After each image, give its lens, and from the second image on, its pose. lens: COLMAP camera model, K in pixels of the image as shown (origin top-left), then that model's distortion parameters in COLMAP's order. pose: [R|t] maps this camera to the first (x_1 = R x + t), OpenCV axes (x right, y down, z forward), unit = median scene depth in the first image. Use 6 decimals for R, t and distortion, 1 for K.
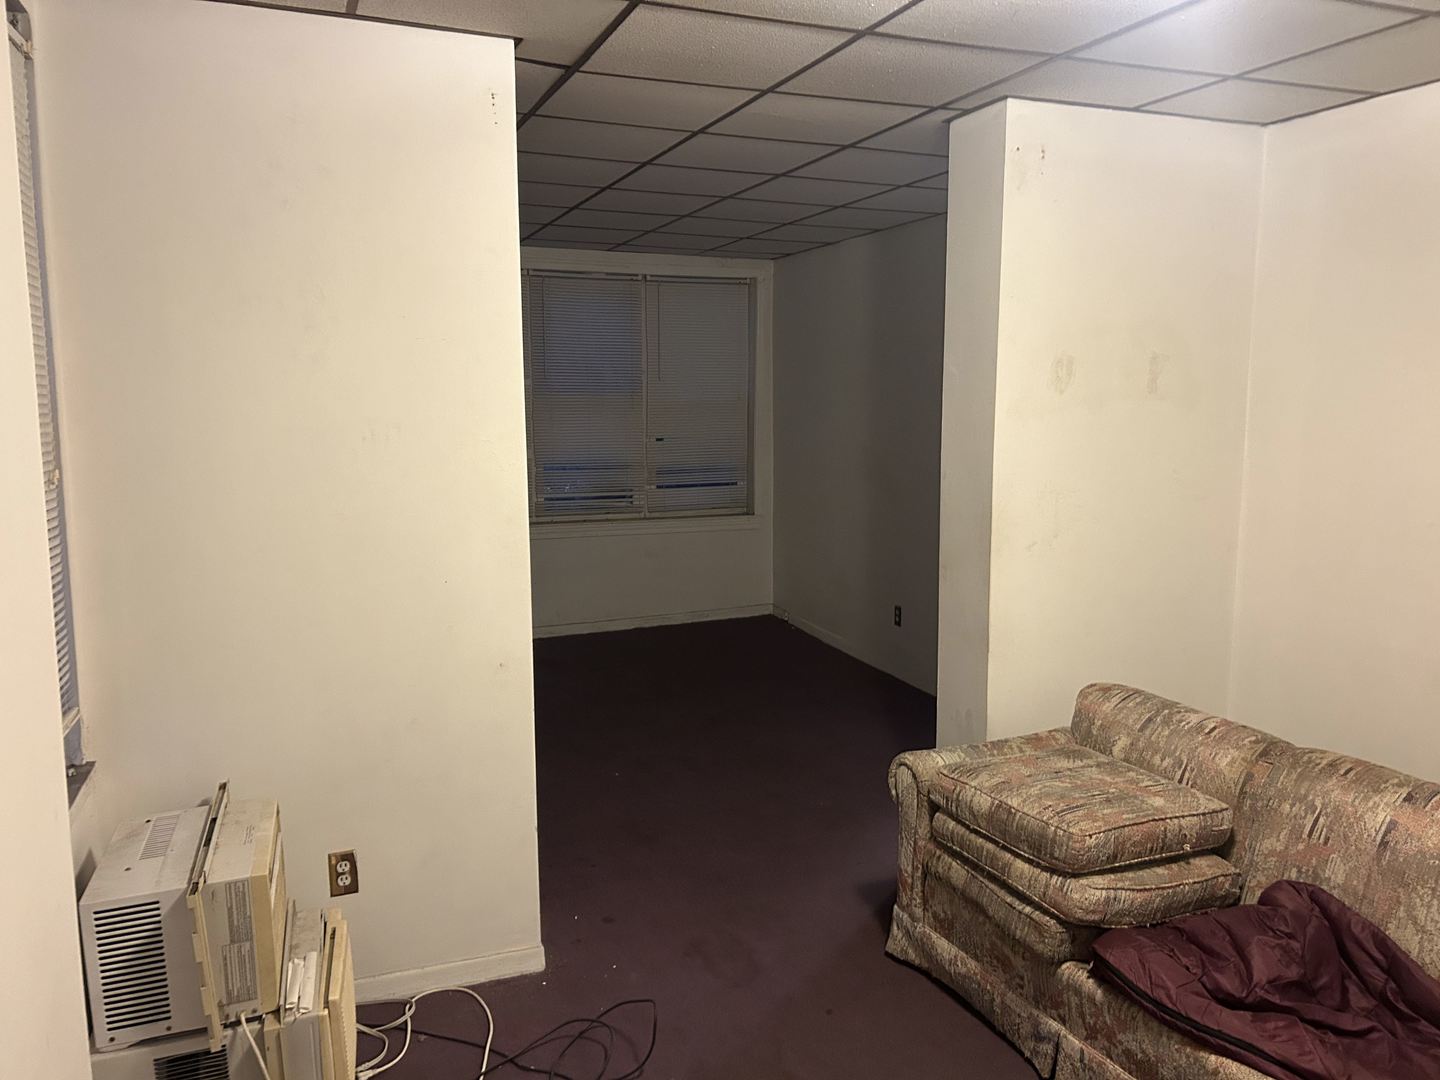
lens RADIAL K [[1094.2, 0, 712.6], [0, 1094.2, 541.0], [0, 0, 1]] dist [0.022849, -0.000491]
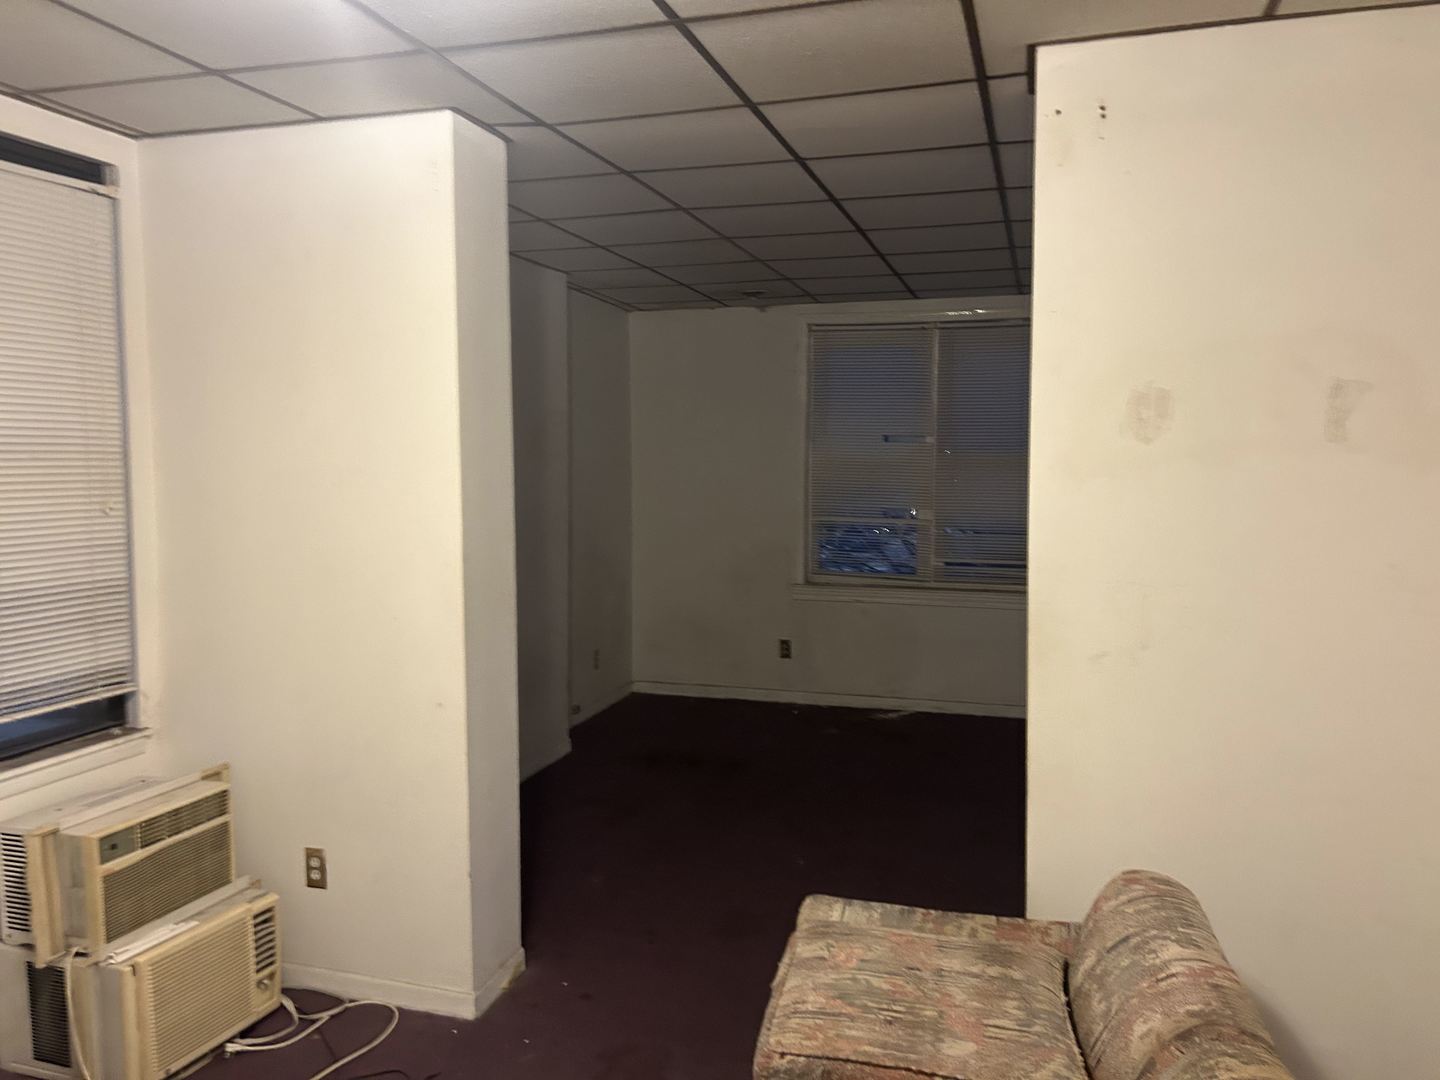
lens RADIAL K [[1094.2, 0, 717.0], [0, 1094.2, 541.0], [0, 0, 1]] dist [0.022849, -0.000491]
pose [[0.771711, 0.049148, -0.634072, 0.628464], [-0.085655, 0.995958, -0.027051, -0.034250], [0.630179, 0.075187, 0.772801, 0.333609]]
